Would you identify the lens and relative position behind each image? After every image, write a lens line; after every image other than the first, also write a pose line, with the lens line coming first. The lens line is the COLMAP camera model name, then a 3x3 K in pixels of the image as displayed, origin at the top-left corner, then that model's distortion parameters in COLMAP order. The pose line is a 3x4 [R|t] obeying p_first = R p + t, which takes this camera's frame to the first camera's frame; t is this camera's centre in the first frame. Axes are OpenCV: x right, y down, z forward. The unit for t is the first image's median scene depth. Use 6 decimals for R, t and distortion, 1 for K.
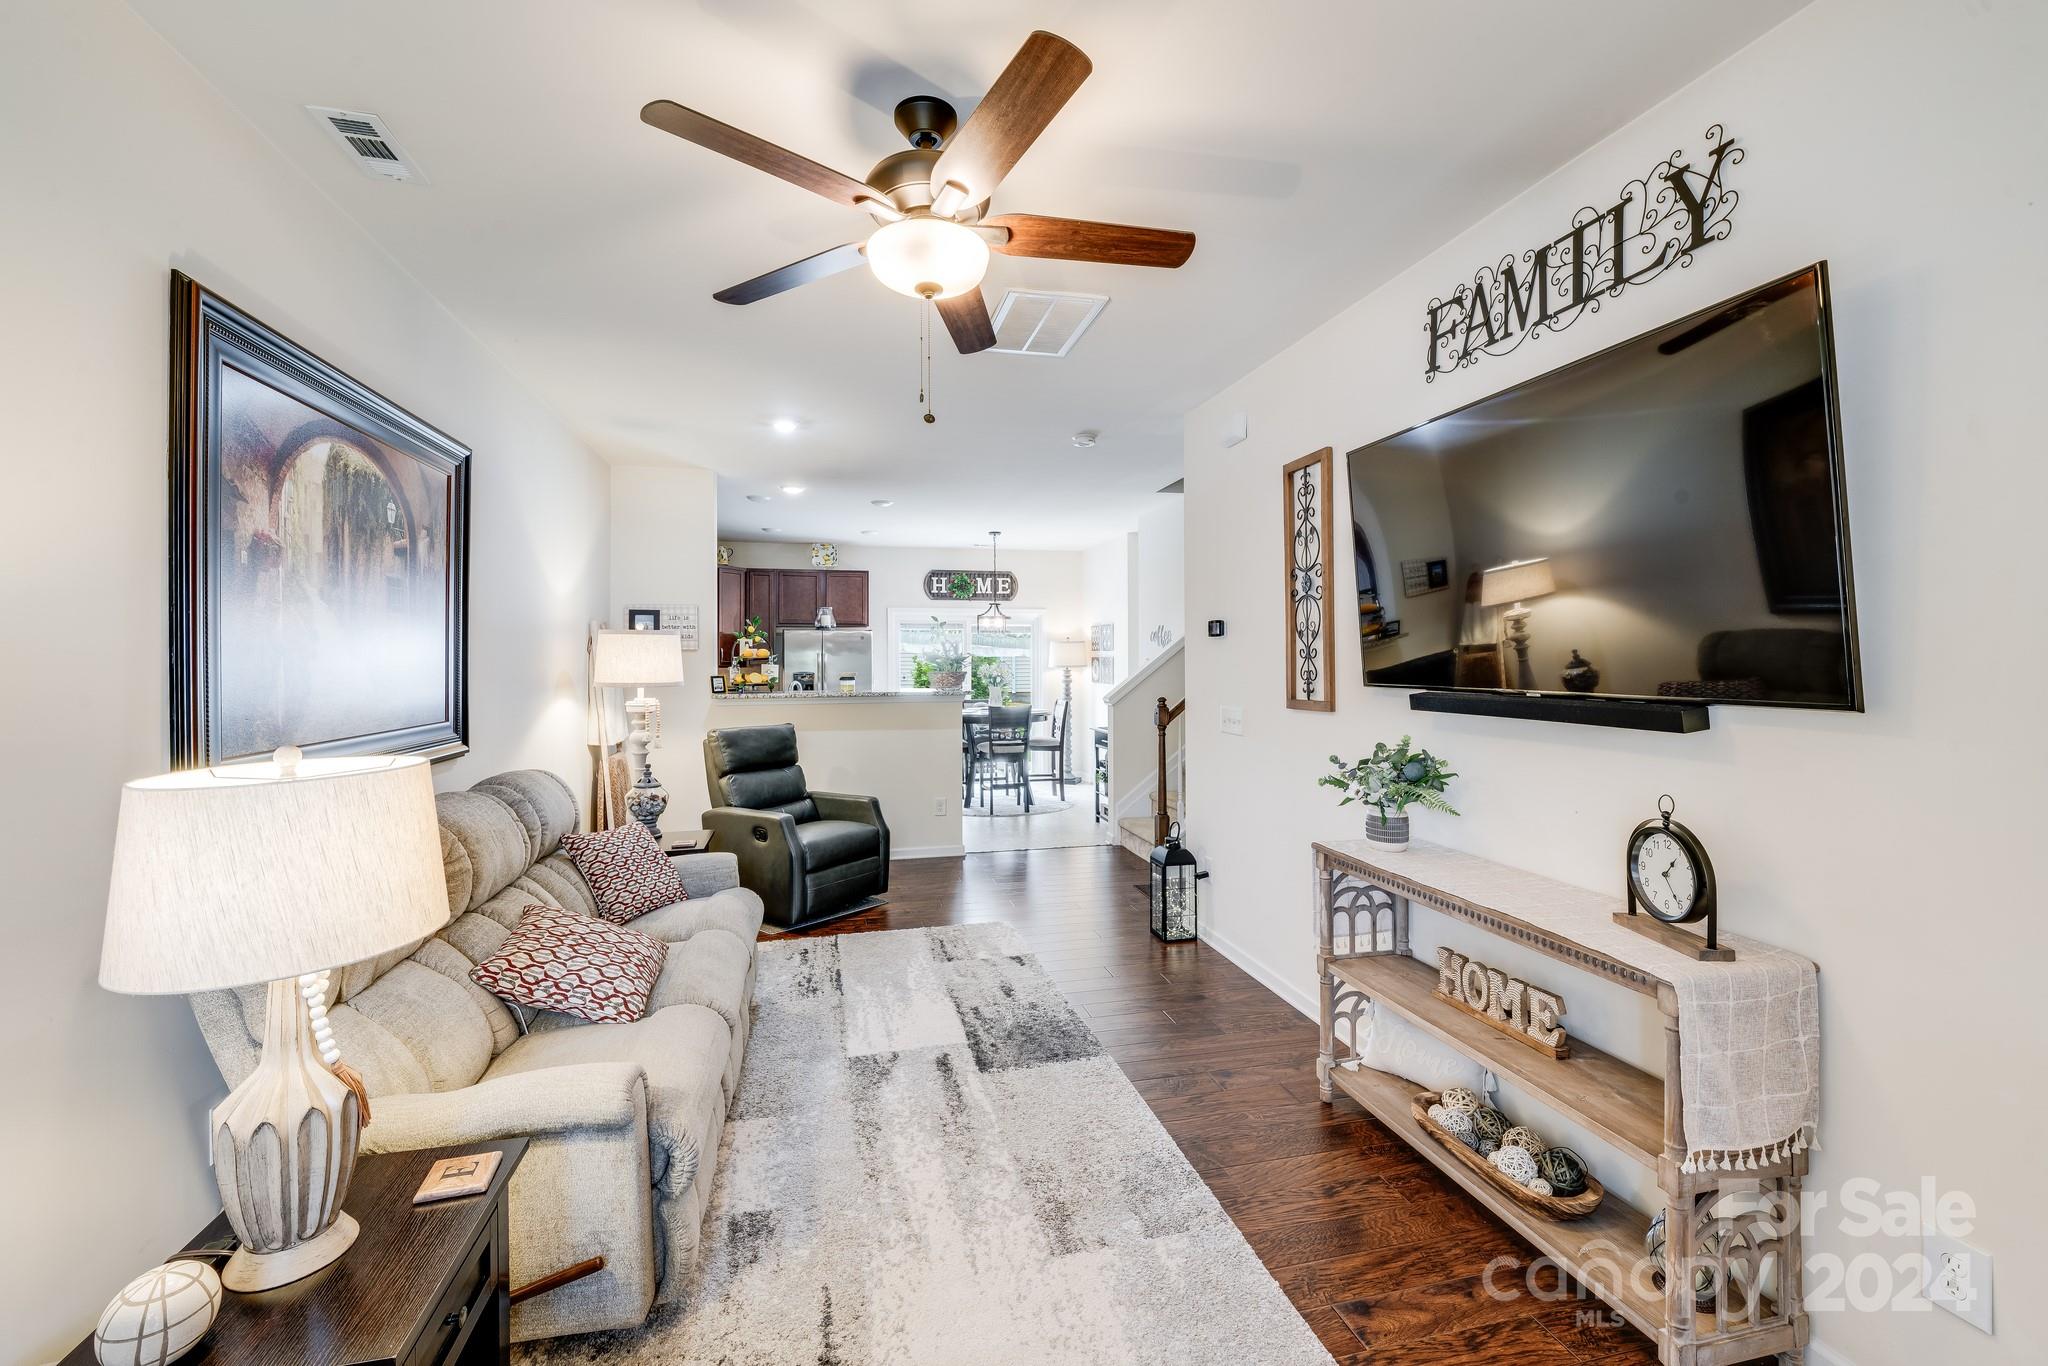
lens RADIAL K [[830.0, 0, 1013.6], [0, 830.0, 663.9], [0, 0, 1]] dist [-0.008645, -0.001520]
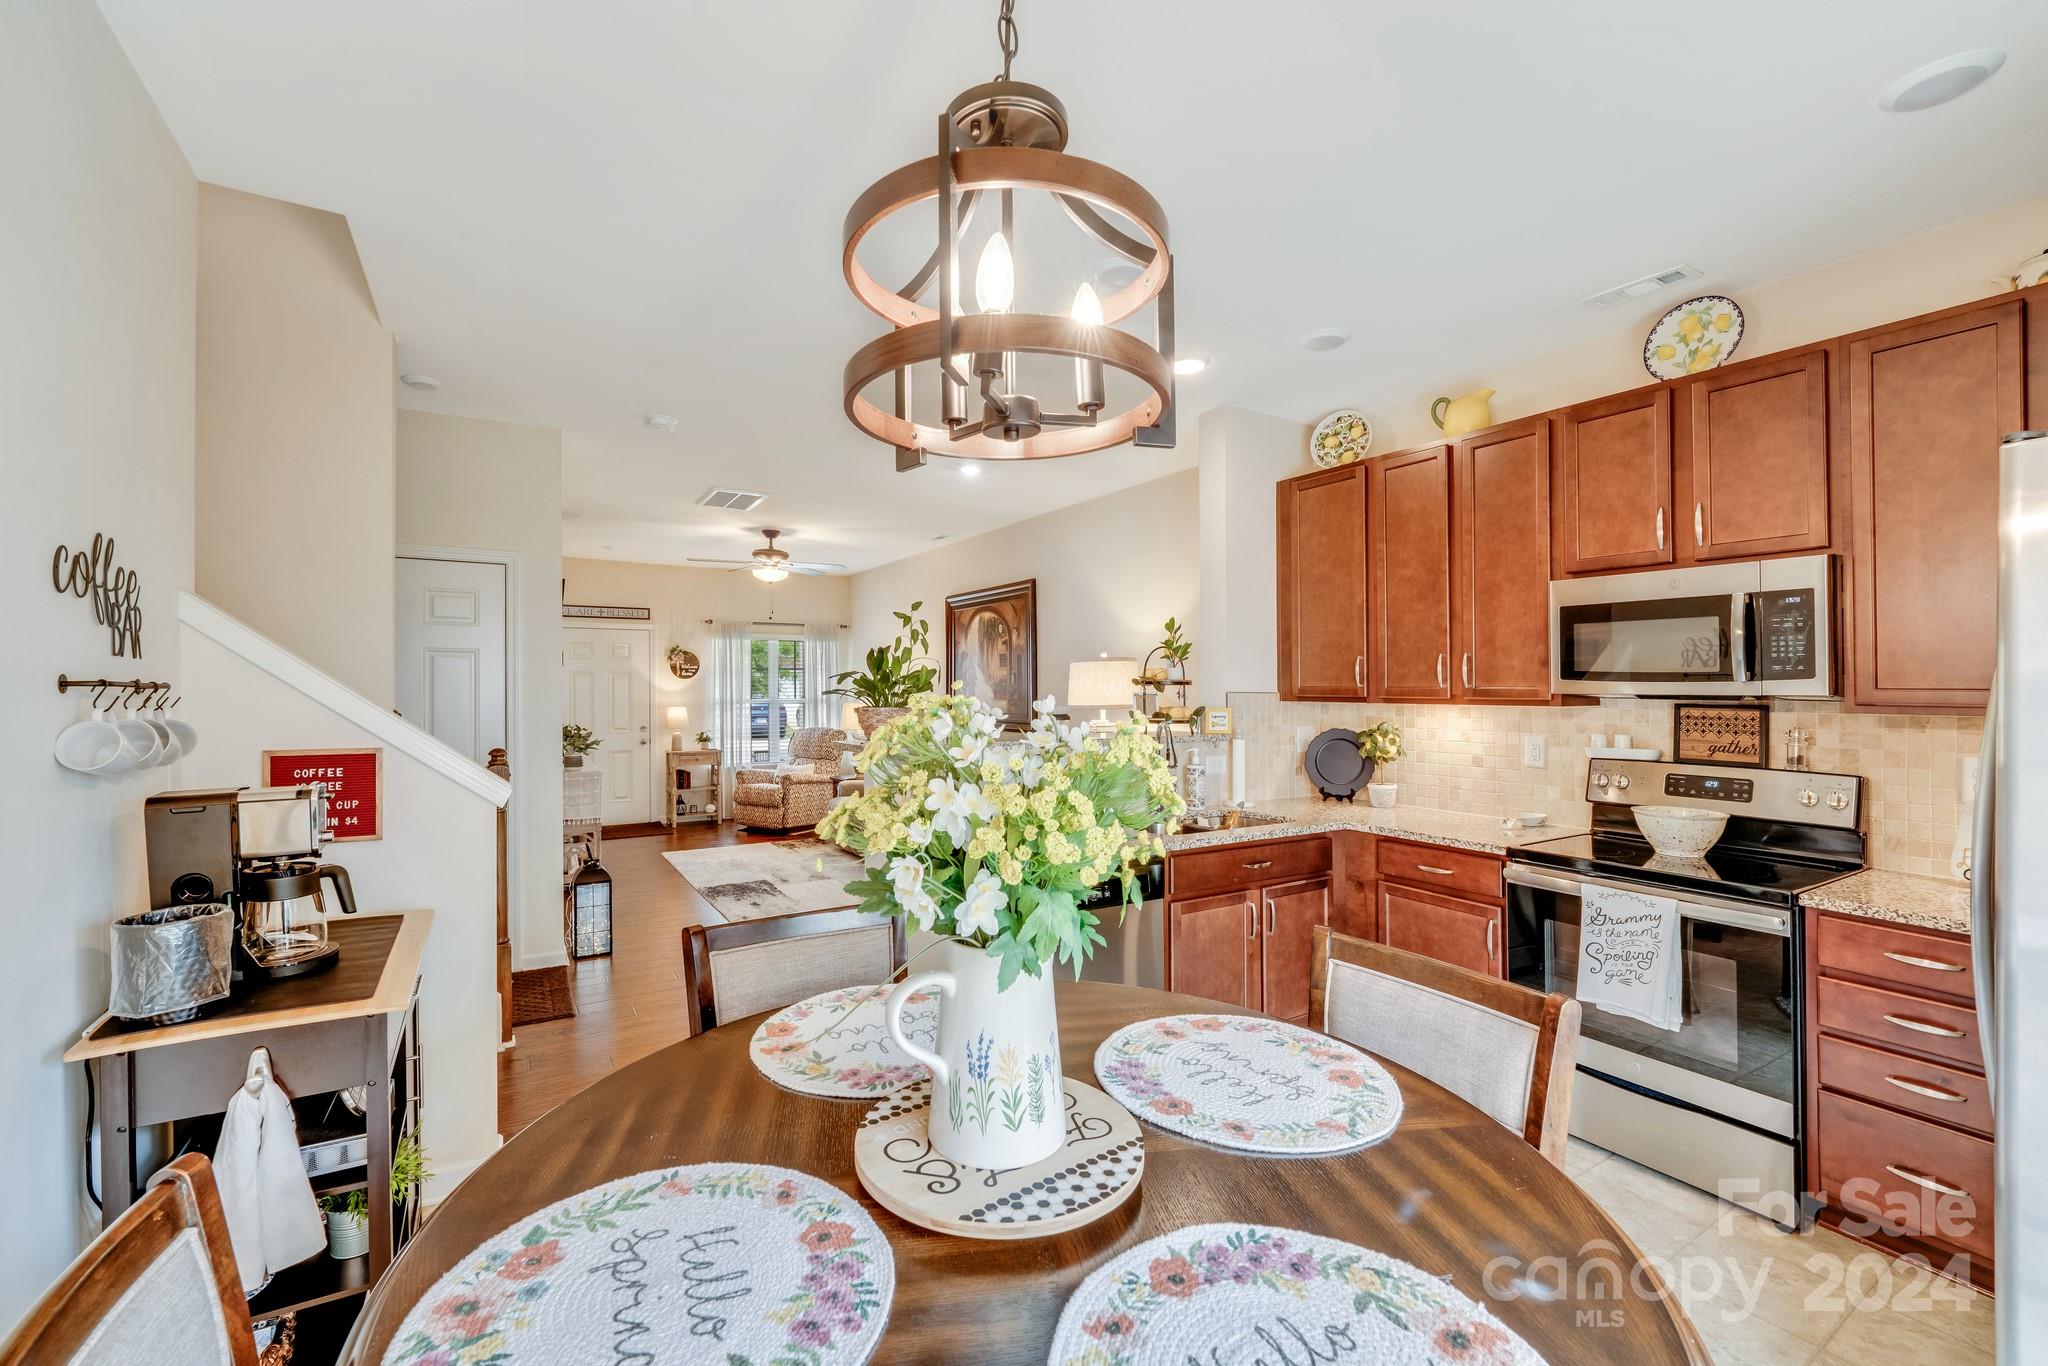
lens RADIAL K [[845.4, 0, 1007.7], [0, 845.4, 708.0], [0, 0, 1]] dist [-0.010610, -0.000718]
pose [[-0.952149, 0.009306, -0.305493, 0.007502], [0.000150, 0.999550, 0.029981, -0.004725], [0.305634, 0.028500, -0.951722, 1.039831]]
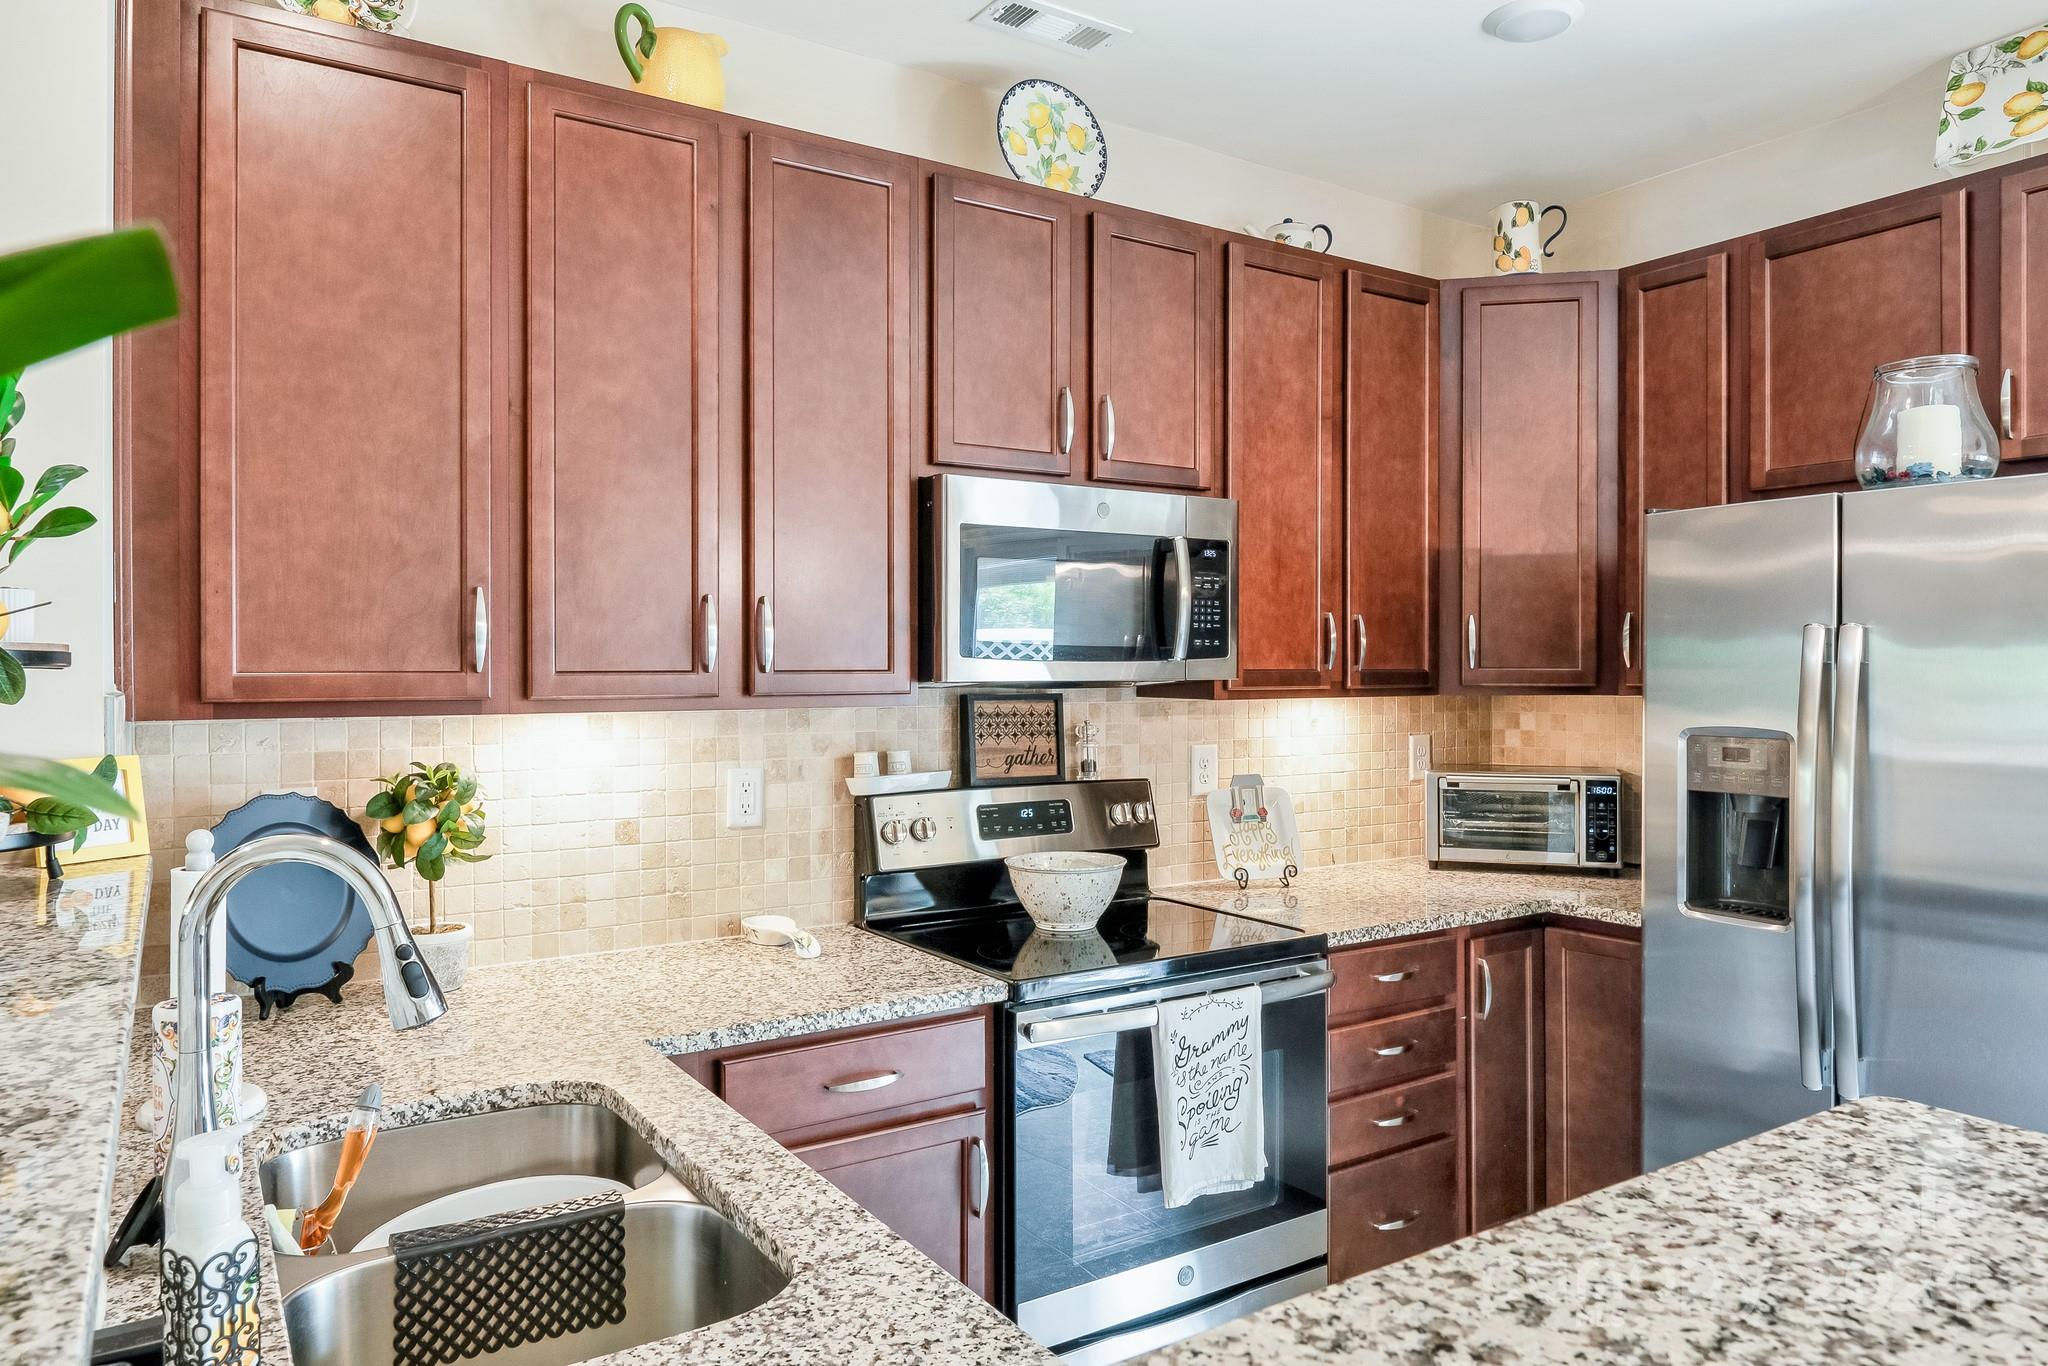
lens RADIAL K [[1321.1, 0, 1022.7], [0, 1321.1, 658.9], [0, 0, 1]] dist [0.005615, -0.010118]
pose [[0.334893, -0.002828, -0.942252, -0.027318], [-0.001778, 0.999992, -0.003633, -0.004259], [0.942254, 0.002892, 0.334886, 0.713479]]
